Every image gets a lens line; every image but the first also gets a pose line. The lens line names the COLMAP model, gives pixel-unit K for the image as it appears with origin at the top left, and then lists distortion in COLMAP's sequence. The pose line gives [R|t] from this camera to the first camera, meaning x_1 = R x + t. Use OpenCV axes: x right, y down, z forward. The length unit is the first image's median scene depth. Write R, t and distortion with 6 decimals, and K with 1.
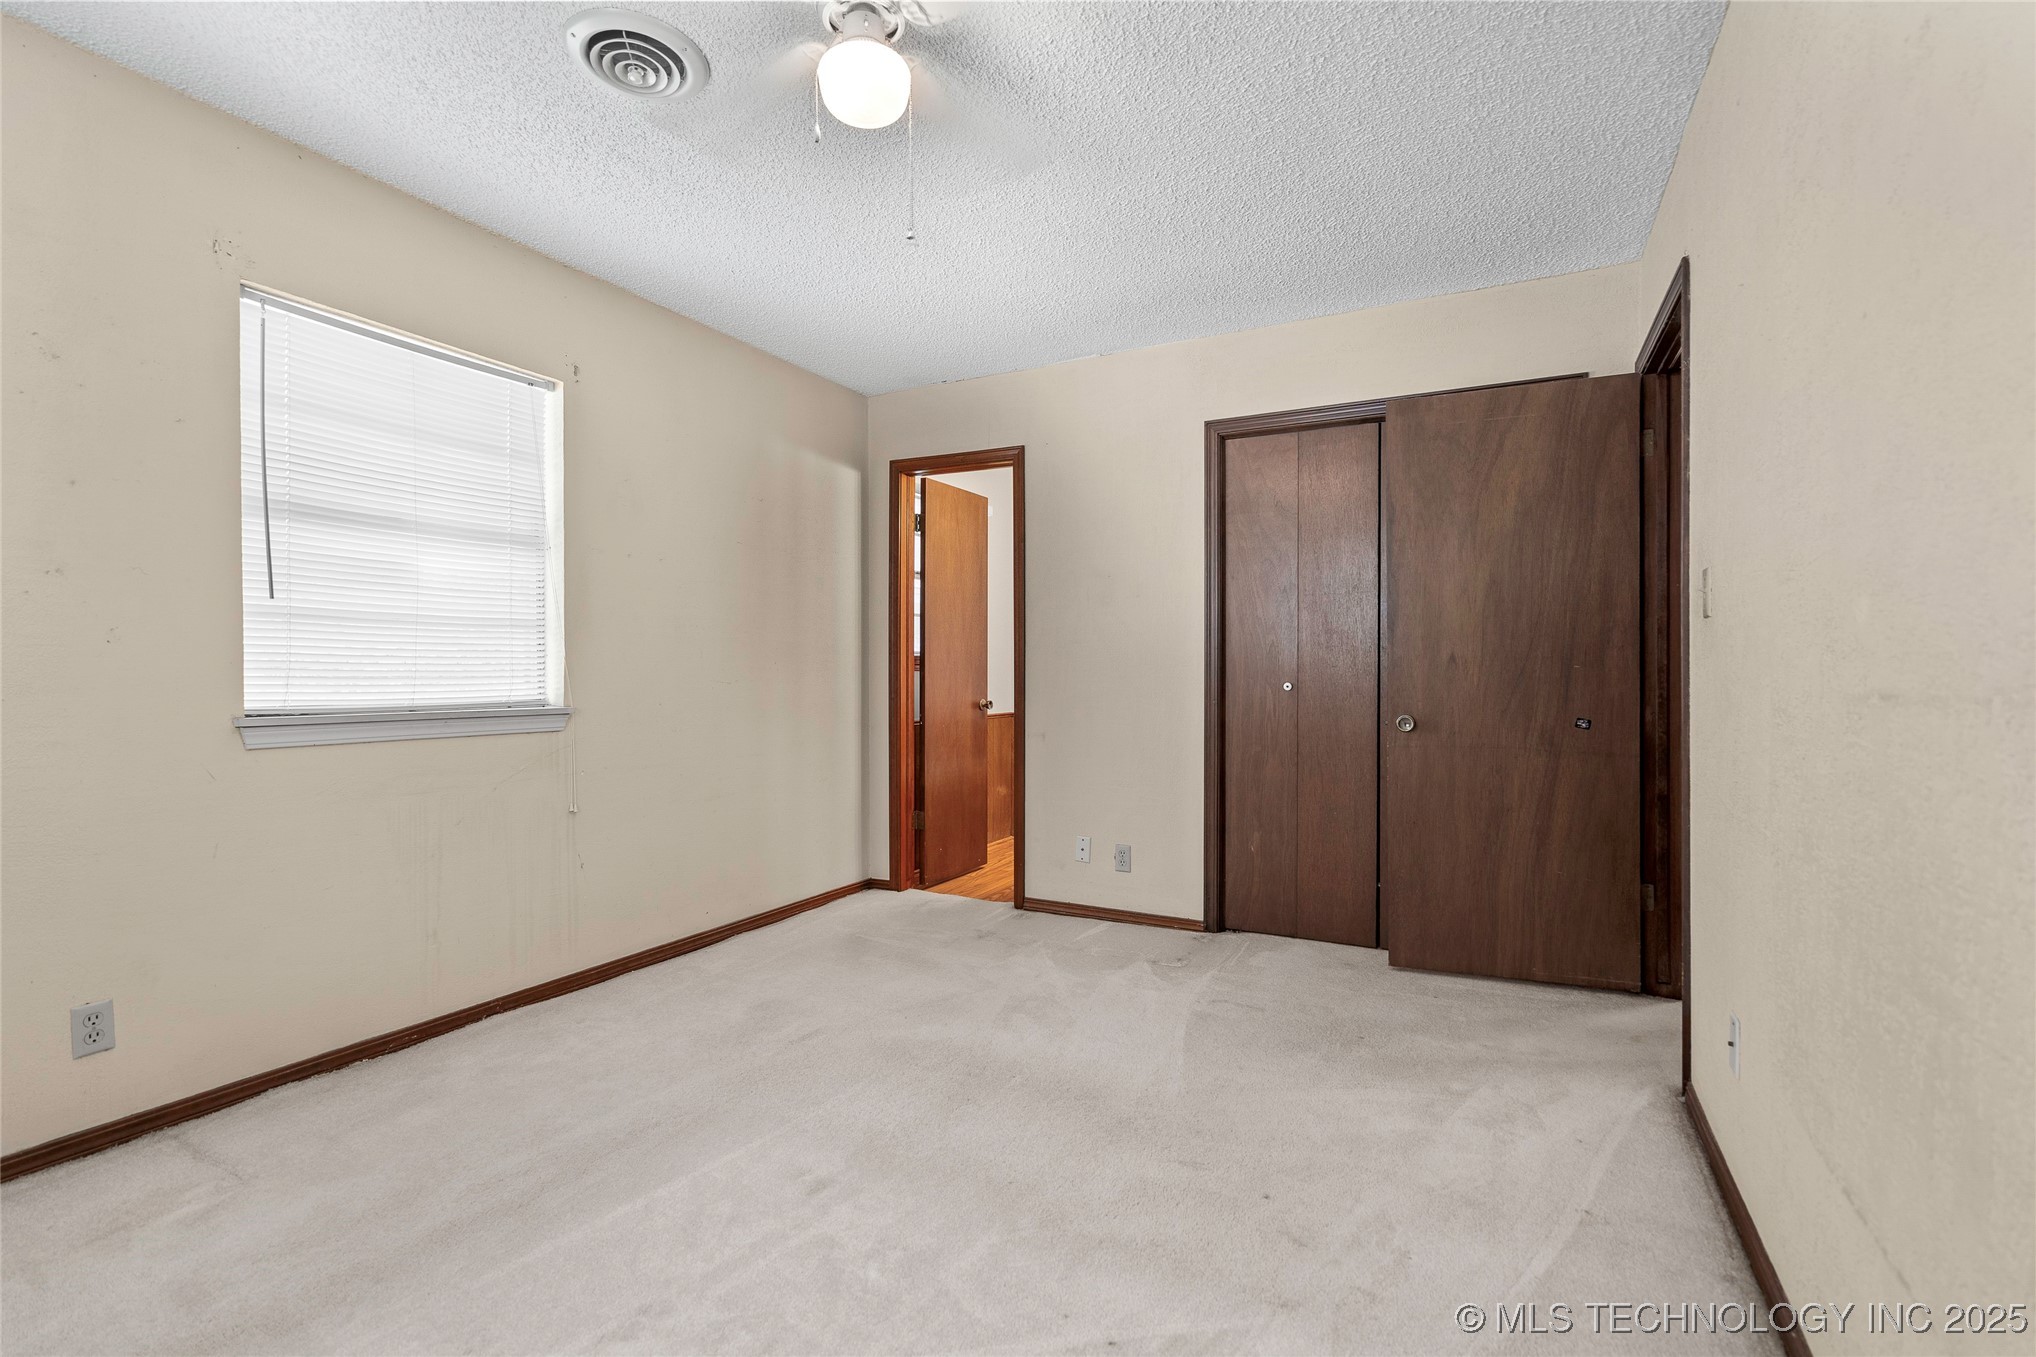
lens RADIAL K [[936.0, 0, 1021.7], [0, 936.0, 673.5], [0, 0, 1]] dist [-0.000388, 0.000182]
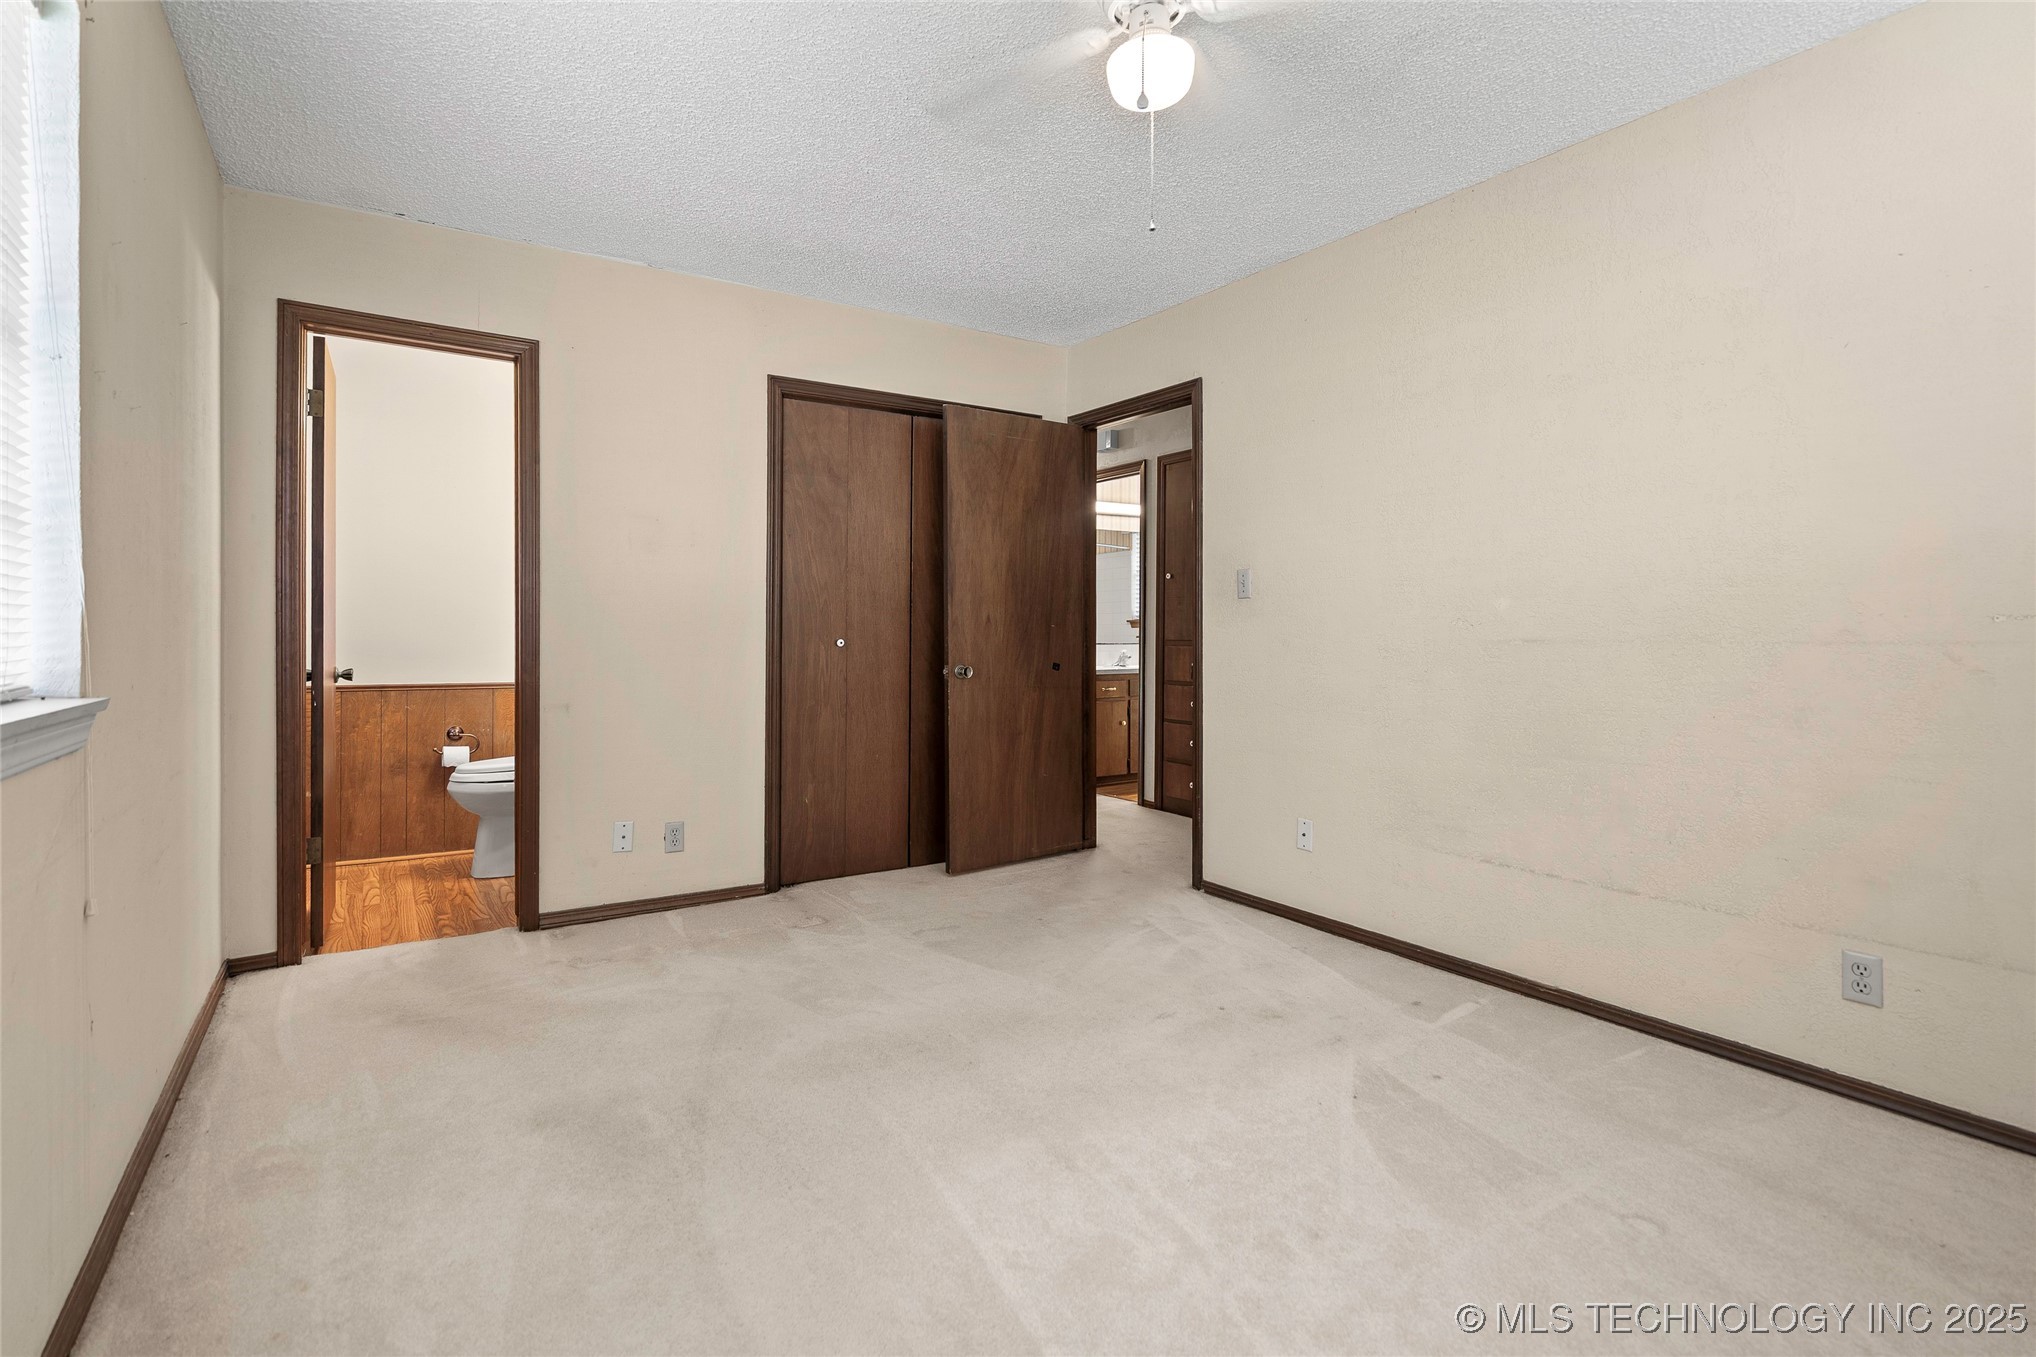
lens RADIAL K [[944.4, 0, 1022.6], [0, 944.4, 635.3], [0, 0, 1]] dist [-0.015755, 0.000157]
pose [[0.489290, -0.002652, 0.872117, -0.650025], [-0.000660, 0.999994, 0.003411, 0.001519], [-0.872121, -0.002244, 0.489285, 0.342696]]
